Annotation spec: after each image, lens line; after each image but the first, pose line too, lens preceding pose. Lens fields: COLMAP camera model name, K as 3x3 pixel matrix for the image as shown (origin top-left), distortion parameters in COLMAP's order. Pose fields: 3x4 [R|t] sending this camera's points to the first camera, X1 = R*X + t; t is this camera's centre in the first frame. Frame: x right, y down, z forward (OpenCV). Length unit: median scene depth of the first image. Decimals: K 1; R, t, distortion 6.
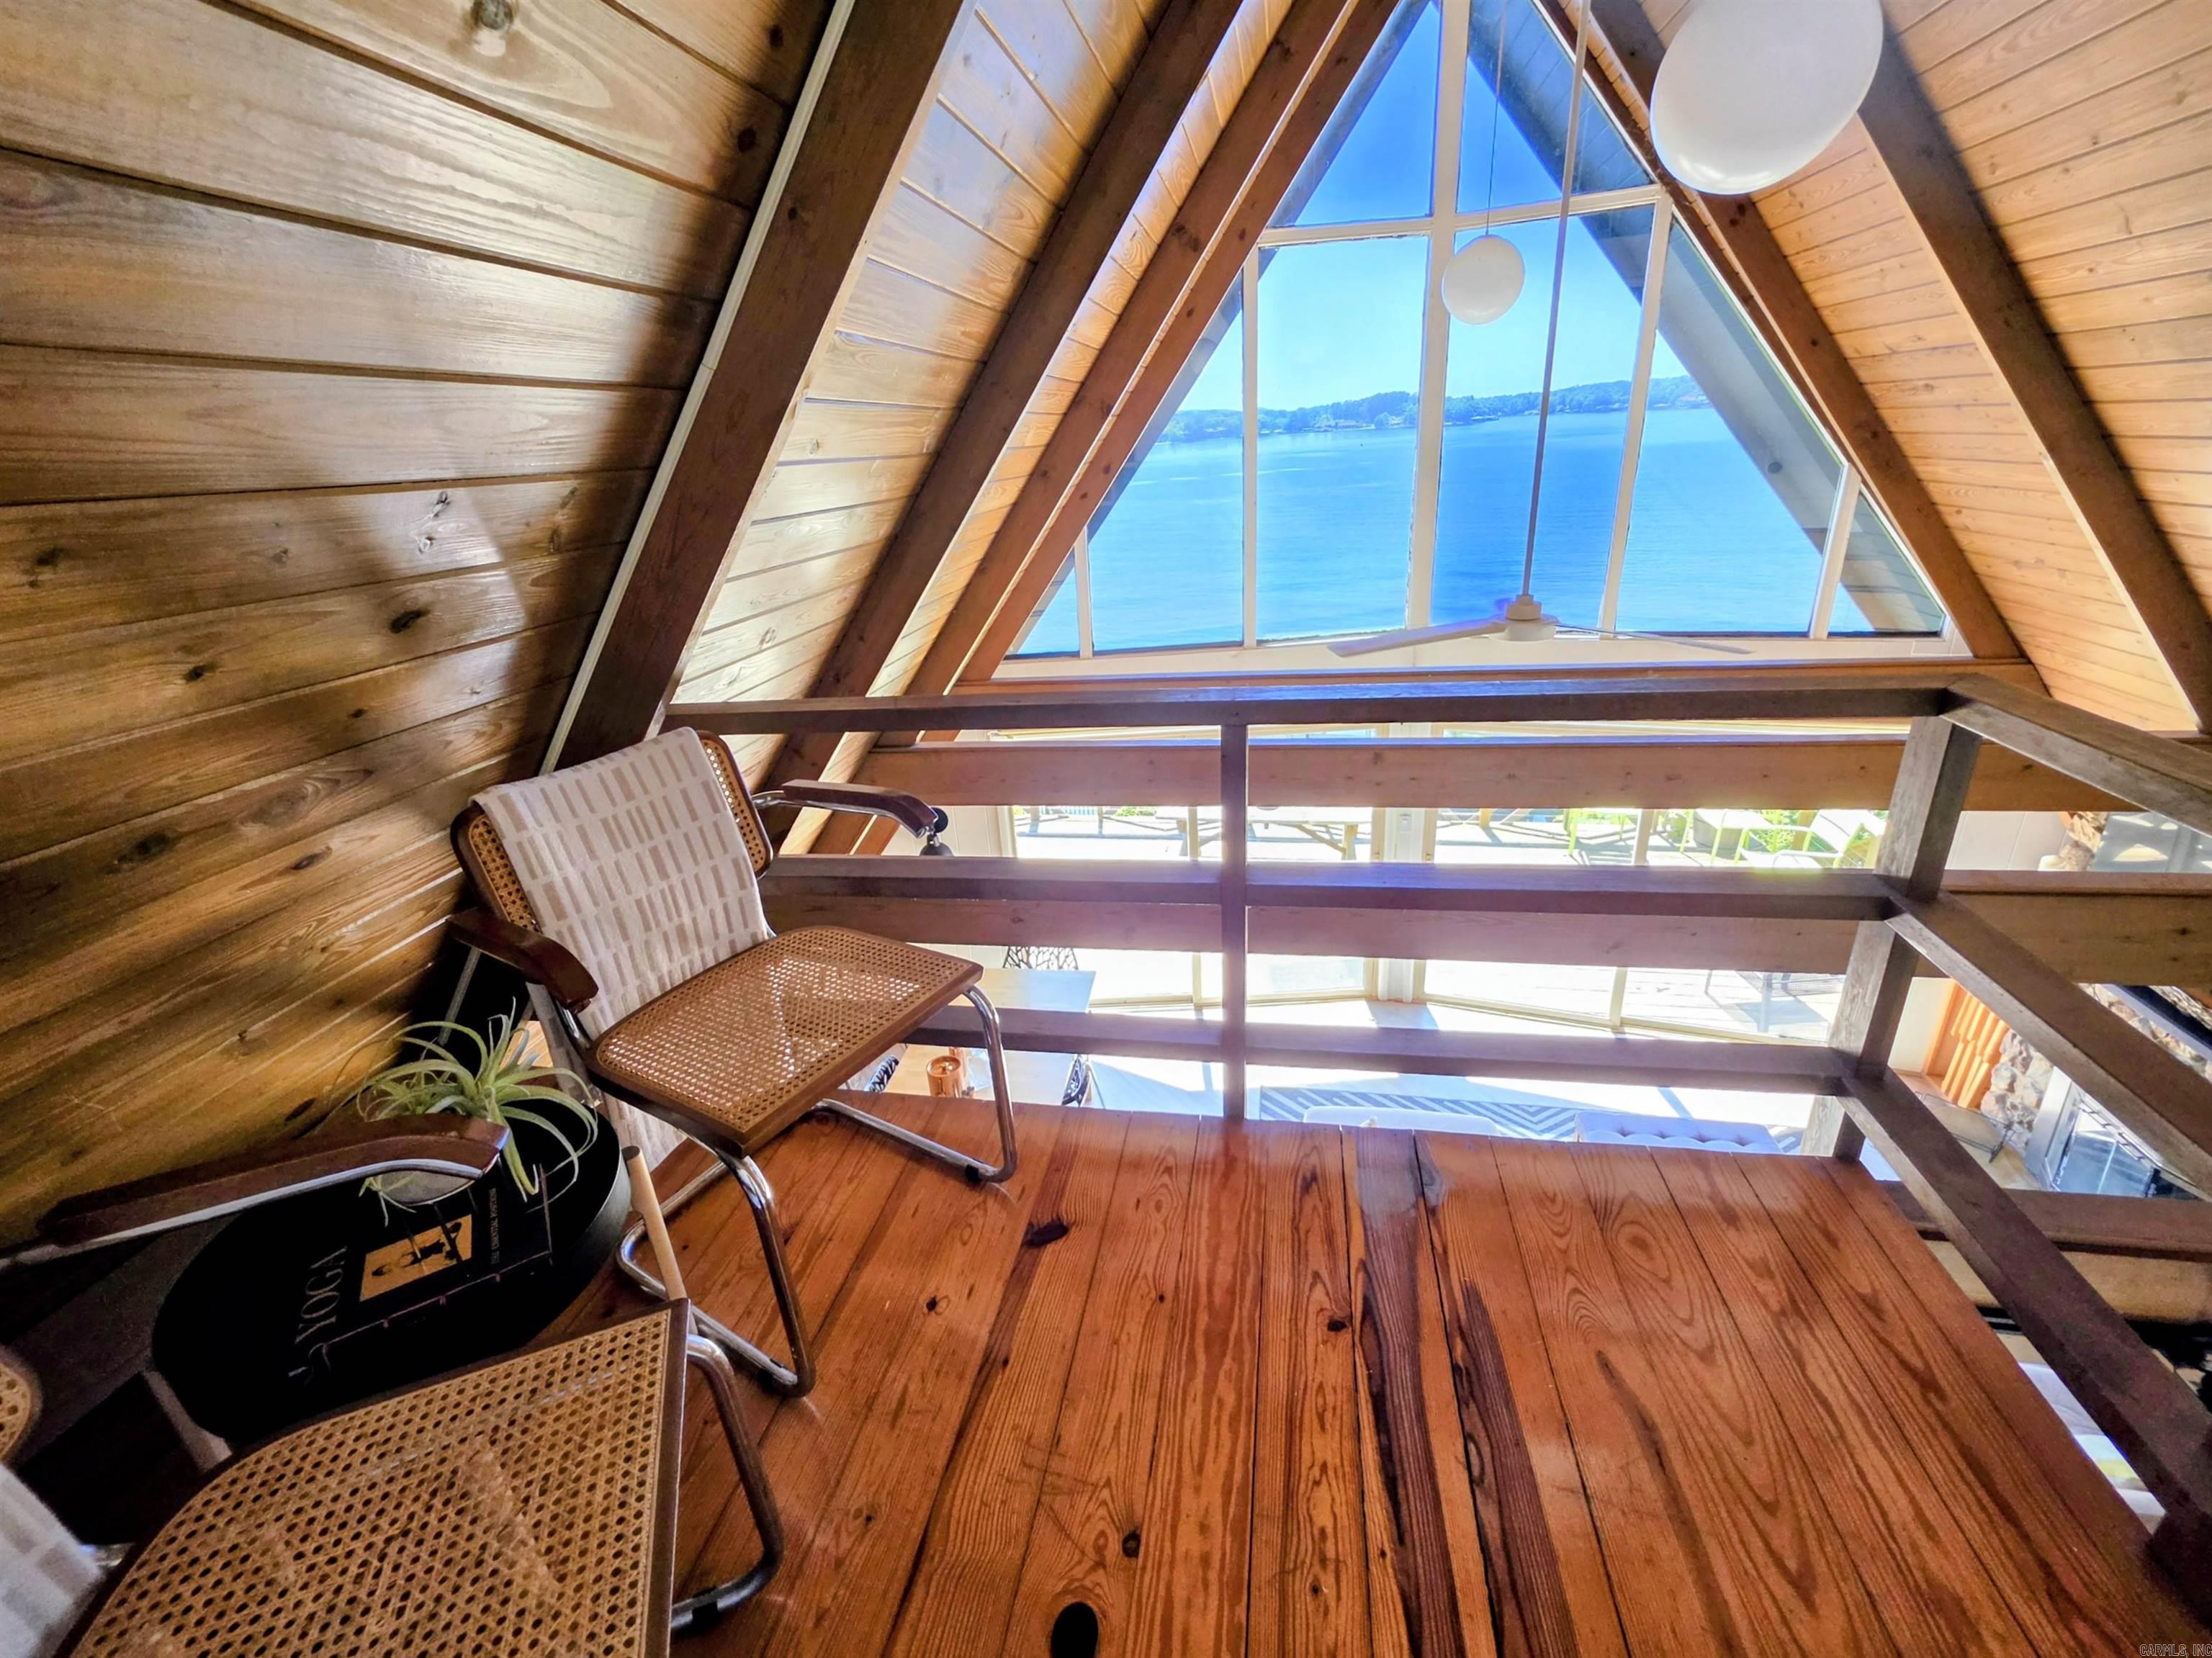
lens RADIAL K [[951.3, 0, 1090.7], [0, 951.3, 804.0], [0, 0, 1]] dist [-0.000853, -0.000103]
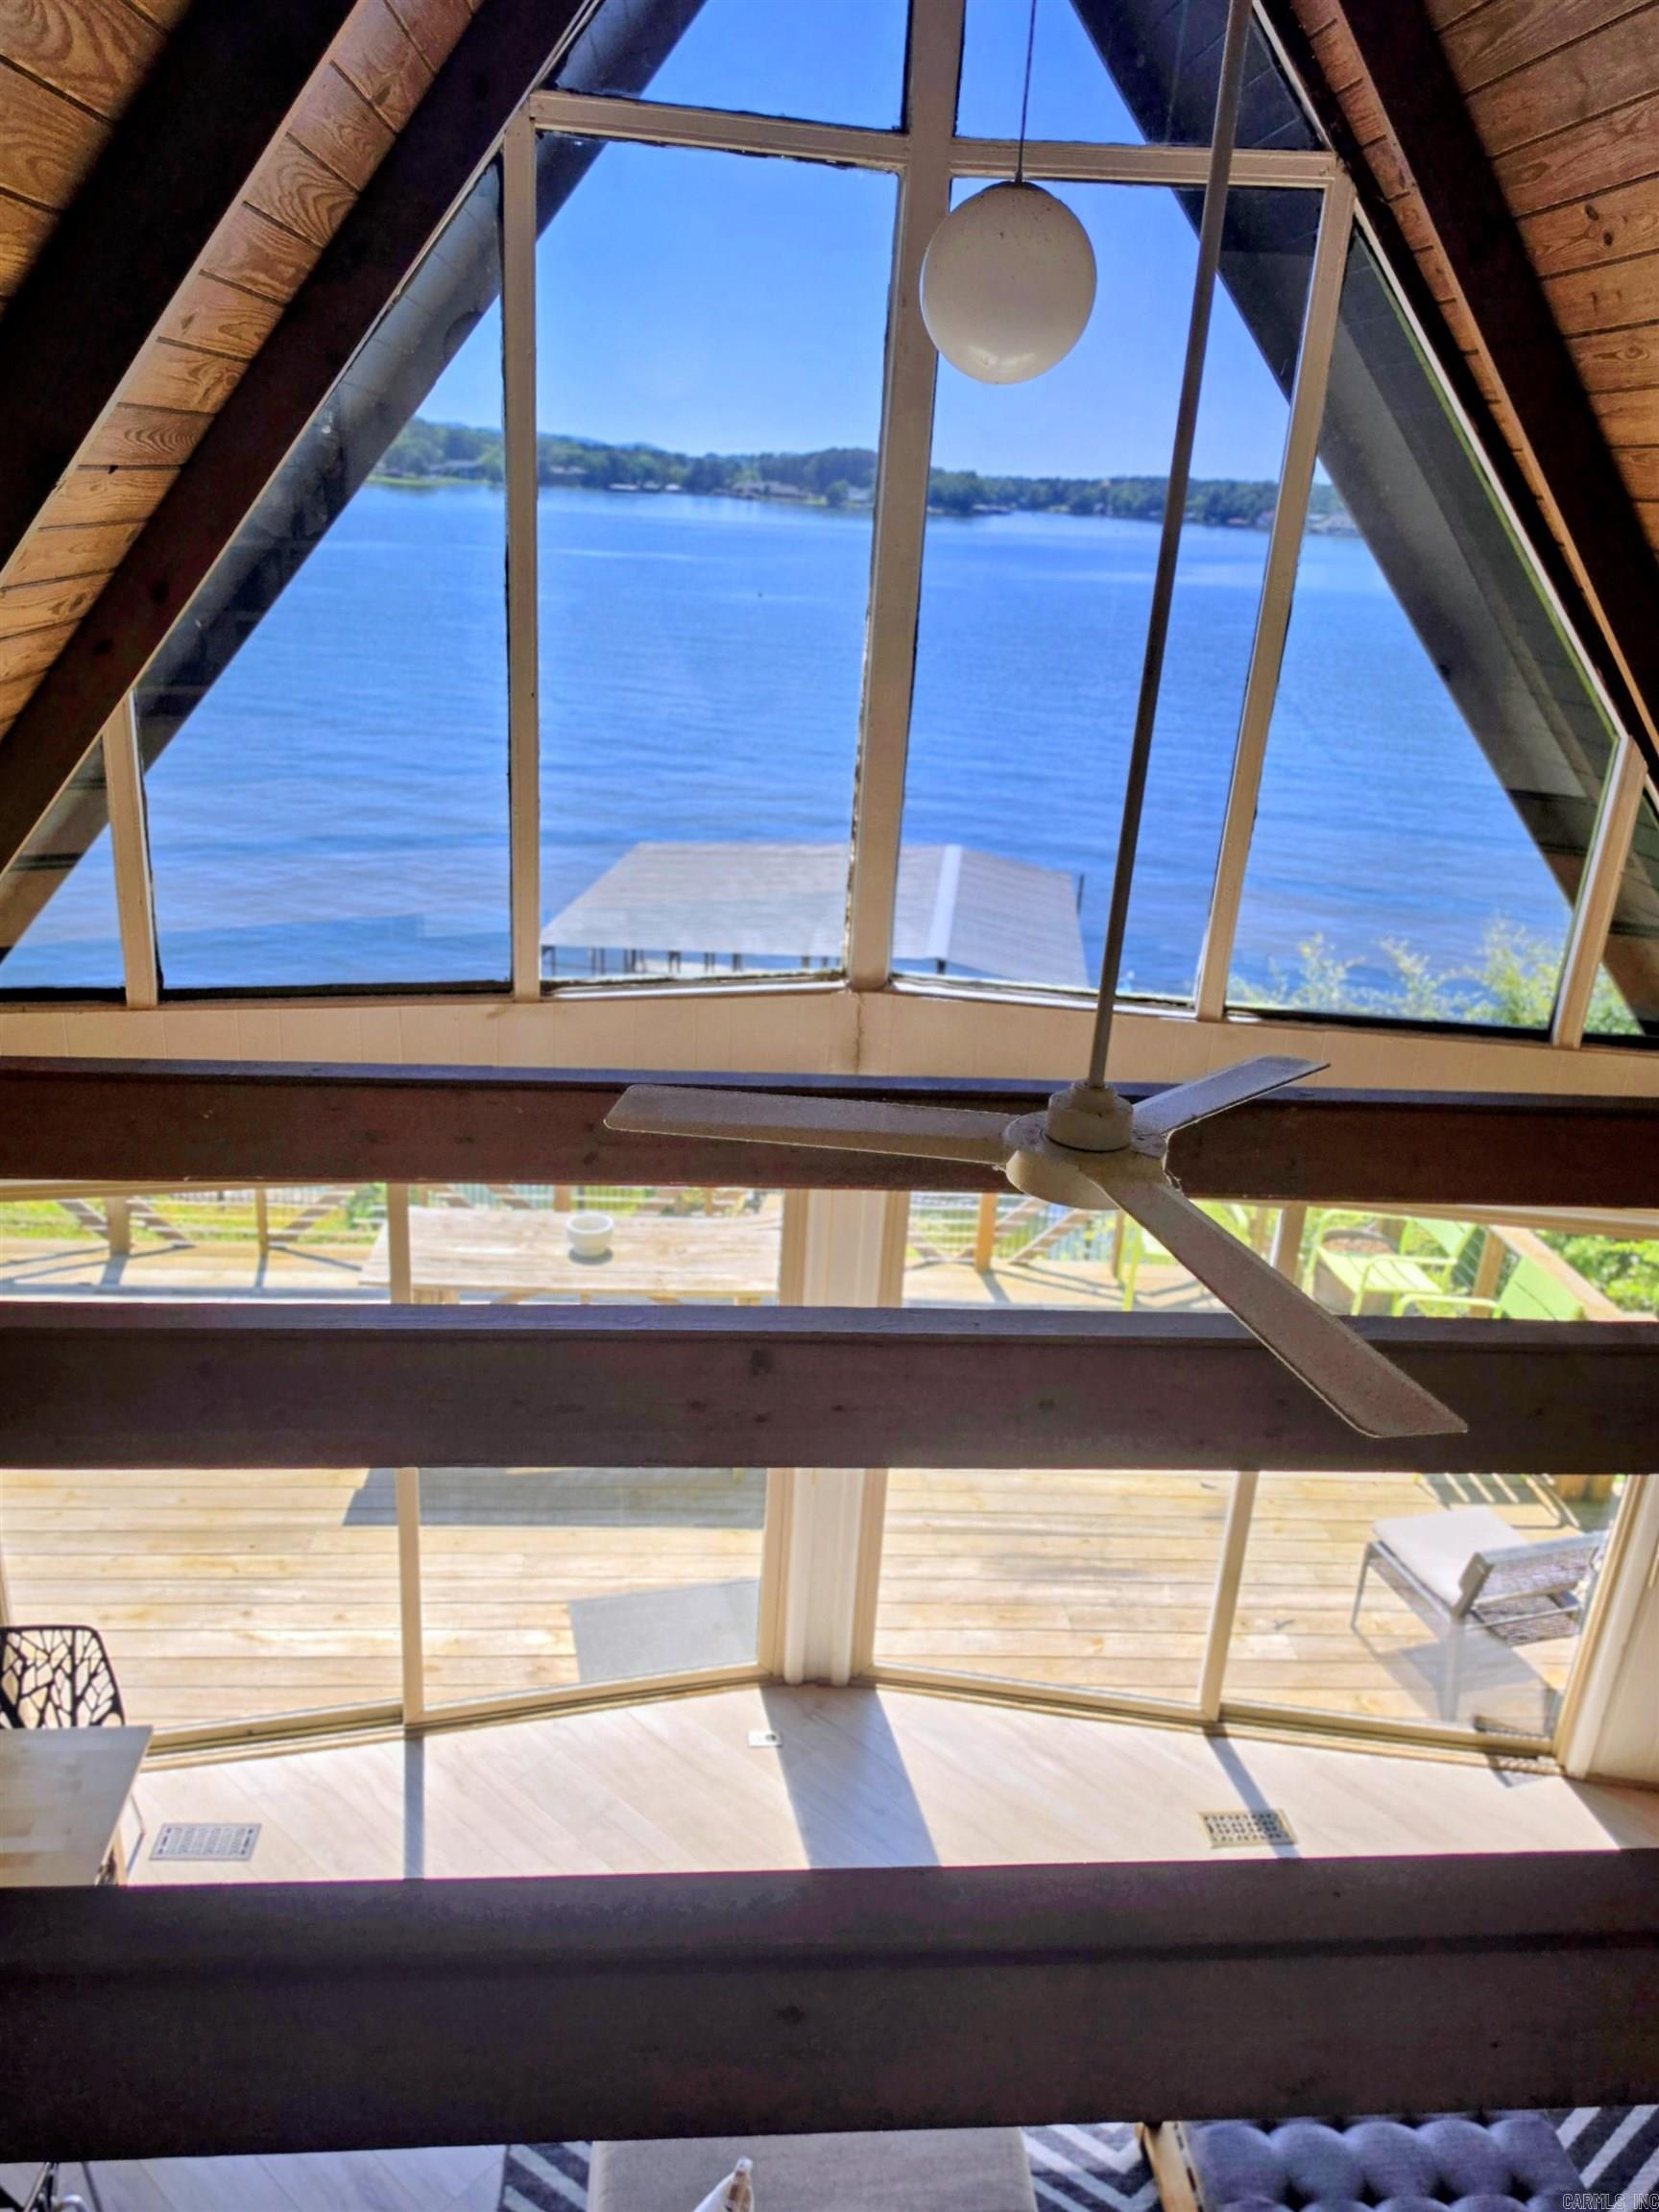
lens RADIAL K [[1606.0, 0, 829.5], [0, 1606.0, 1106.0], [0, 0, 1]] dist [0.016775, -0.004924]
pose [[0.955662, 0.017170, 0.293964, 0.093151], [-0.016739, 0.999852, -0.003982, -0.128515], [-0.293989, -0.001115, 0.955808, 0.239322]]
